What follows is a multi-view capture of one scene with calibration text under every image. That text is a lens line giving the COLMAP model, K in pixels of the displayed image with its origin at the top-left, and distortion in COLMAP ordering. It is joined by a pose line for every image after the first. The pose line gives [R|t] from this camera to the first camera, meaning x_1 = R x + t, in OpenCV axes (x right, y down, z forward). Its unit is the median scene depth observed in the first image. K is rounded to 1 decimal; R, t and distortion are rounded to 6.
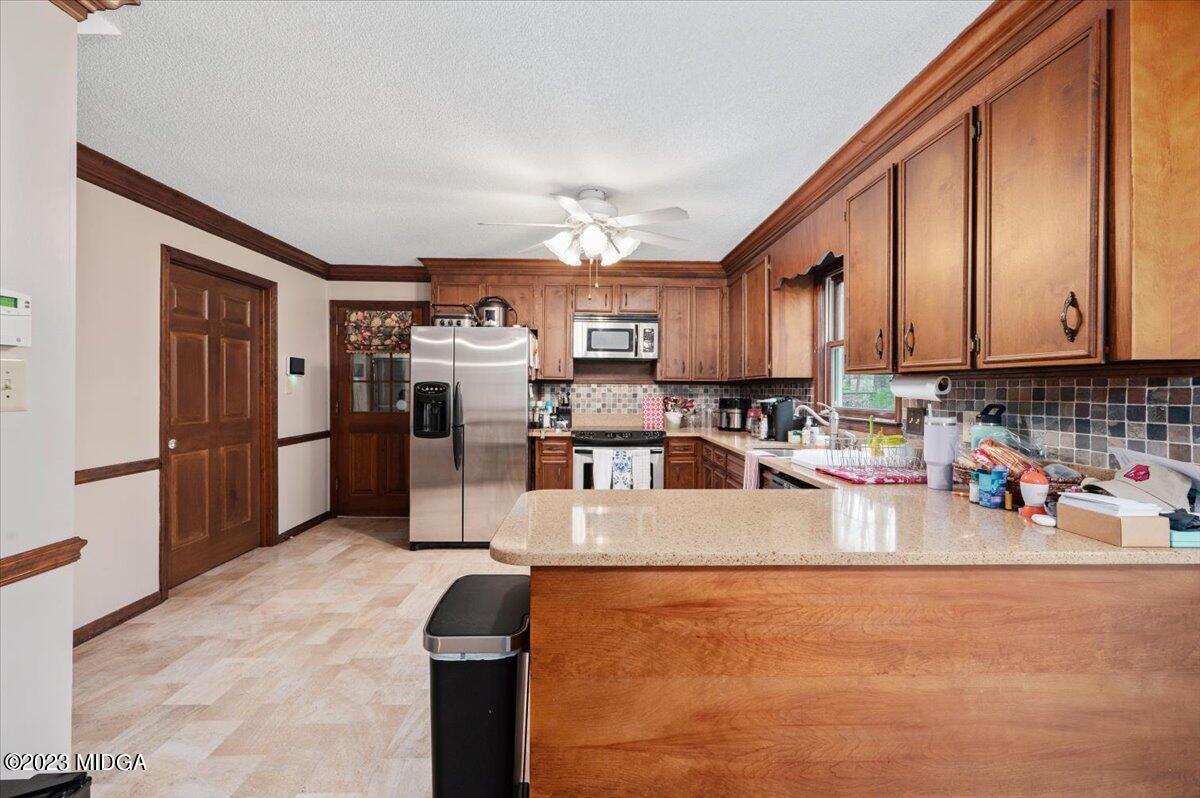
lens RADIAL K [[478.0, 0, 600.0], [0, 478.0, 399.0], [0, 0, 1]] dist [-0.000238, -0.000044]
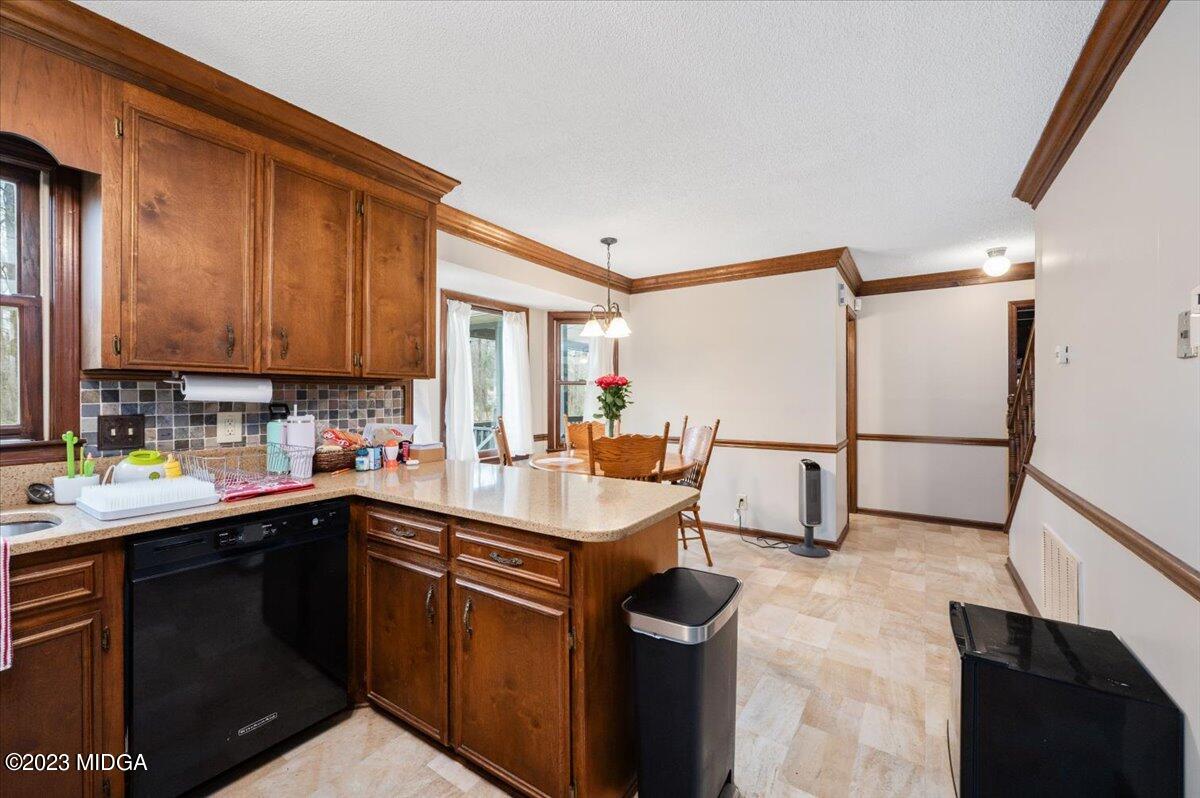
lens RADIAL K [[478.0, 0, 600.0], [0, 478.0, 399.0], [0, 0, 1]] dist [-0.000238, -0.000044]
pose [[-0.810857, -0.006296, 0.585210, -0.241236], [0.013438, 0.999478, 0.029373, -0.011554], [-0.585090, 0.031682, -0.810350, 0.696061]]
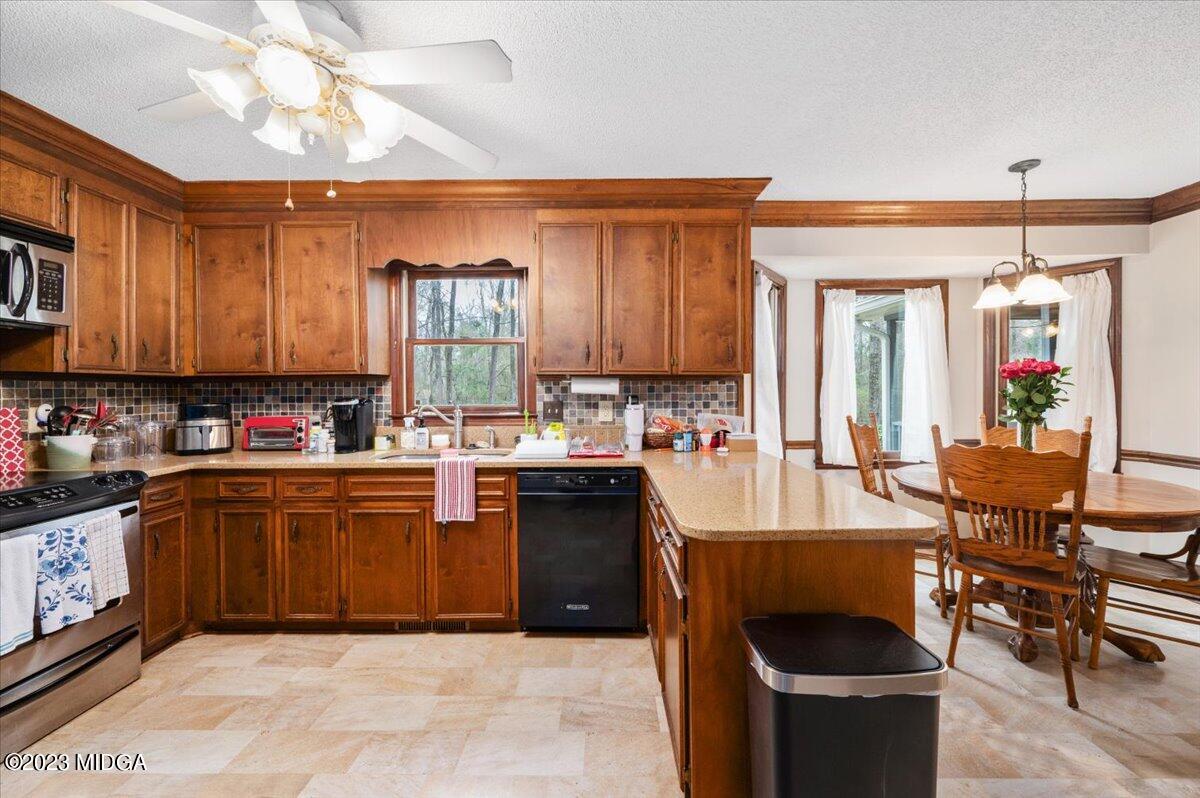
lens RADIAL K [[468.6, 0, 600.0], [0, 468.6, 399.0], [0, 0, 1]] dist [-0.000637, -0.000141]
pose [[0.042094, -0.022851, 0.998852, -0.363753], [0.027315, 0.999391, 0.021712, -0.007122], [-0.998740, 0.026369, 0.042692, 0.485578]]
